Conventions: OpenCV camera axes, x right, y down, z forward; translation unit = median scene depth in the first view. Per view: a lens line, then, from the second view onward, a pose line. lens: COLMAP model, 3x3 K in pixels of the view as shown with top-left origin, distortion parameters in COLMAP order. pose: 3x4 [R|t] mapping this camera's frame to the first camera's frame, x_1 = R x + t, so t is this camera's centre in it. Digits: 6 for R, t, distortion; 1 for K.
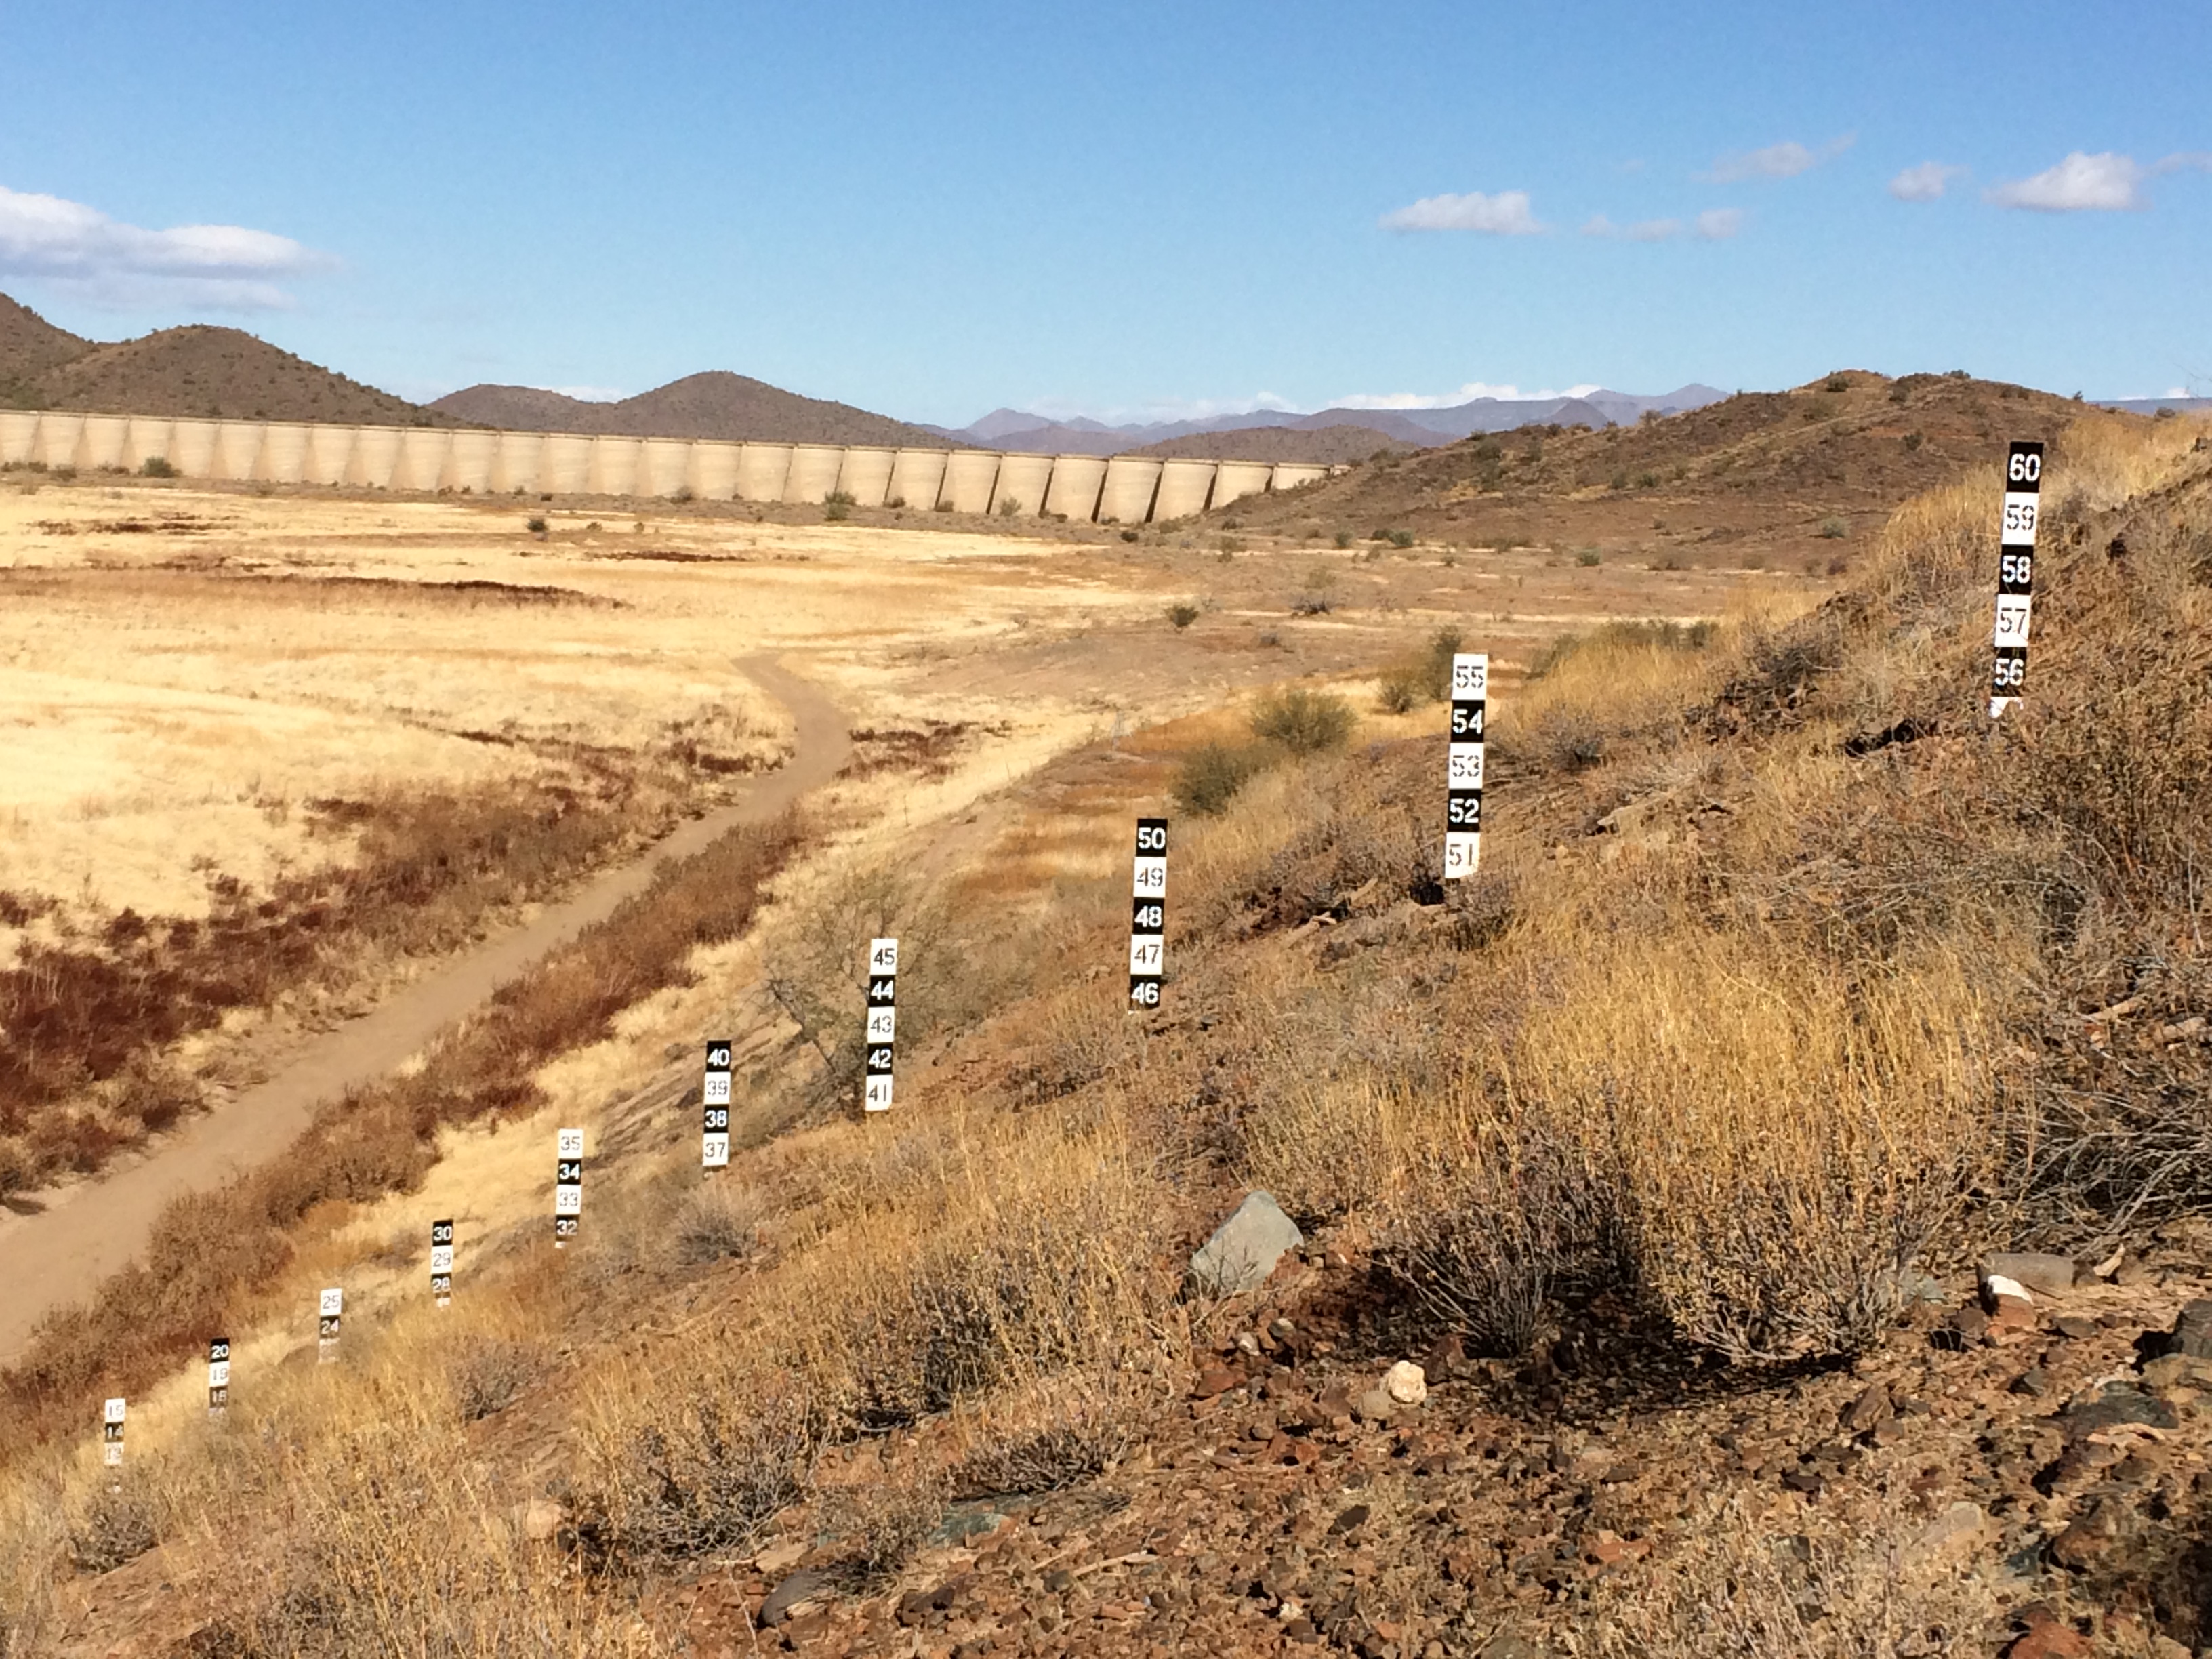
lens RADIAL K [[3655.8, 0, 1105.4], [0, 3655.8, 825.3], [0, 0, 1]] dist [0.065750, 0.000000]
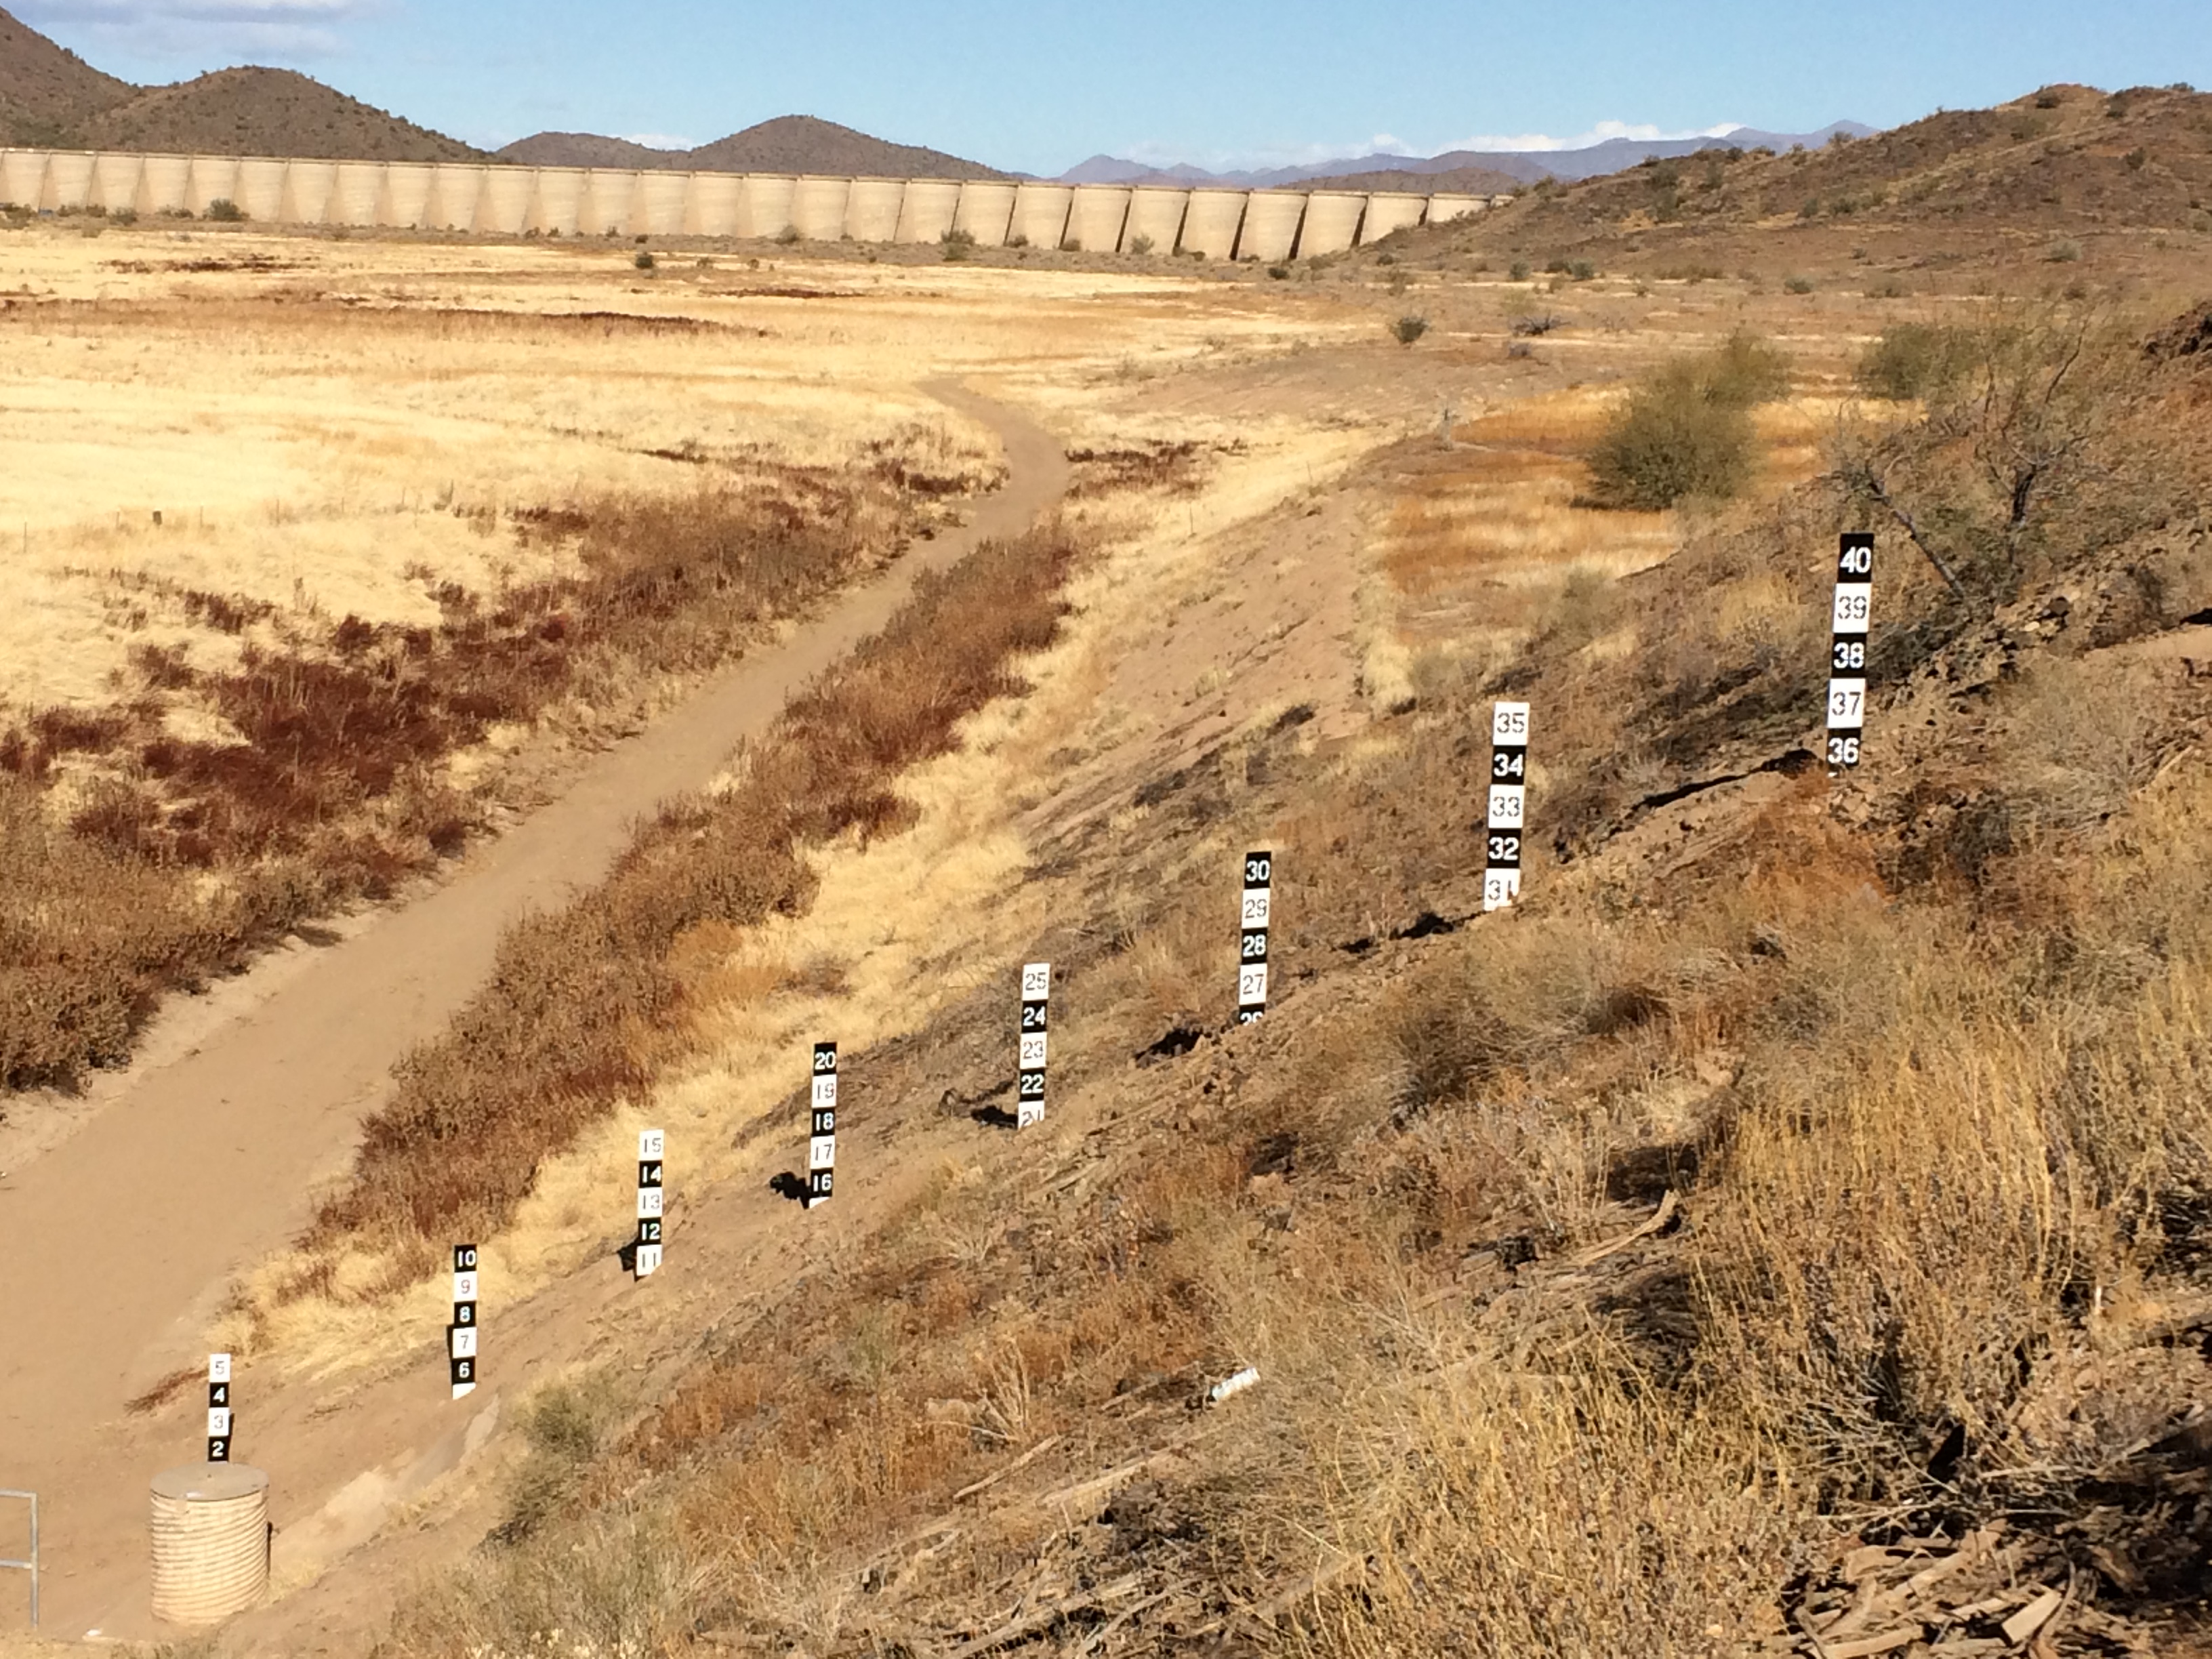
lens RADIAL K [[3875.4, 0, 1108.5], [0, 3875.4, 829.6], [0, 0, 1]] dist [0.066178, 0.000000]
pose [[0.999643, -0.004303, -0.026373, -0.064519], [0.005841, 0.998268, 0.058546, 0.020554], [0.026075, -0.058679, 0.997936, 0.090600]]
